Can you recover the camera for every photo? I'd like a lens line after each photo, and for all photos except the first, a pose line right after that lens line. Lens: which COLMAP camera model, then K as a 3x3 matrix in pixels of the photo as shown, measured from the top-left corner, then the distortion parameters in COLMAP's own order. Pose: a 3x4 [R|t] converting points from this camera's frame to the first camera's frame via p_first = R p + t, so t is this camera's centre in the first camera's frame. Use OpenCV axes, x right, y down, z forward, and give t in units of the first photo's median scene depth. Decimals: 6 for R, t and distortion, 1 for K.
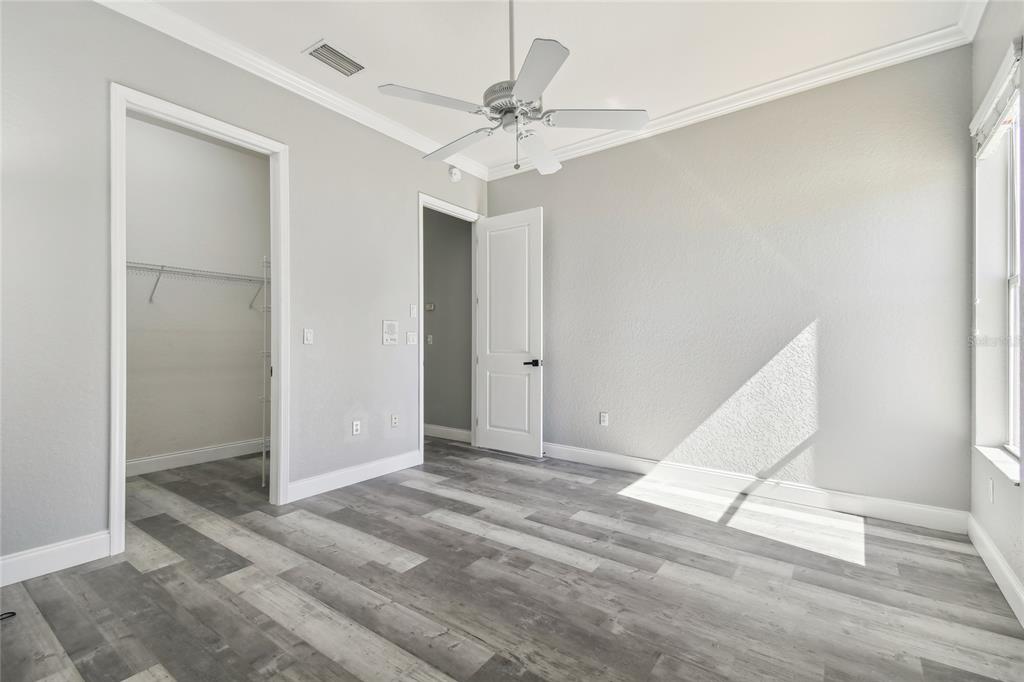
lens RADIAL K [[455.7, 0, 513.6], [0, 455.7, 342.2], [0, 0, 1]] dist [0.052112, -0.023070]
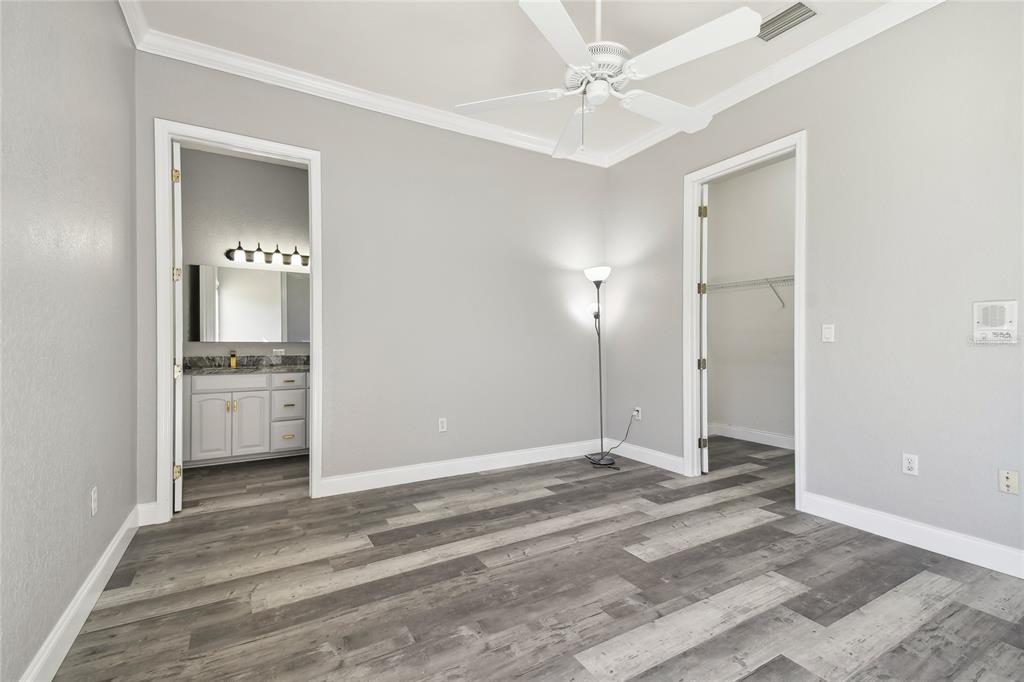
lens RADIAL K [[455.7, 0, 513.6], [0, 455.7, 342.2], [0, 0, 1]] dist [0.052112, -0.023070]
pose [[-0.404359, 0.002737, -0.914596, 0.771986], [0.001352, 0.999996, 0.002395, 0.001184], [0.914599, -0.000268, -0.404361, 1.065849]]
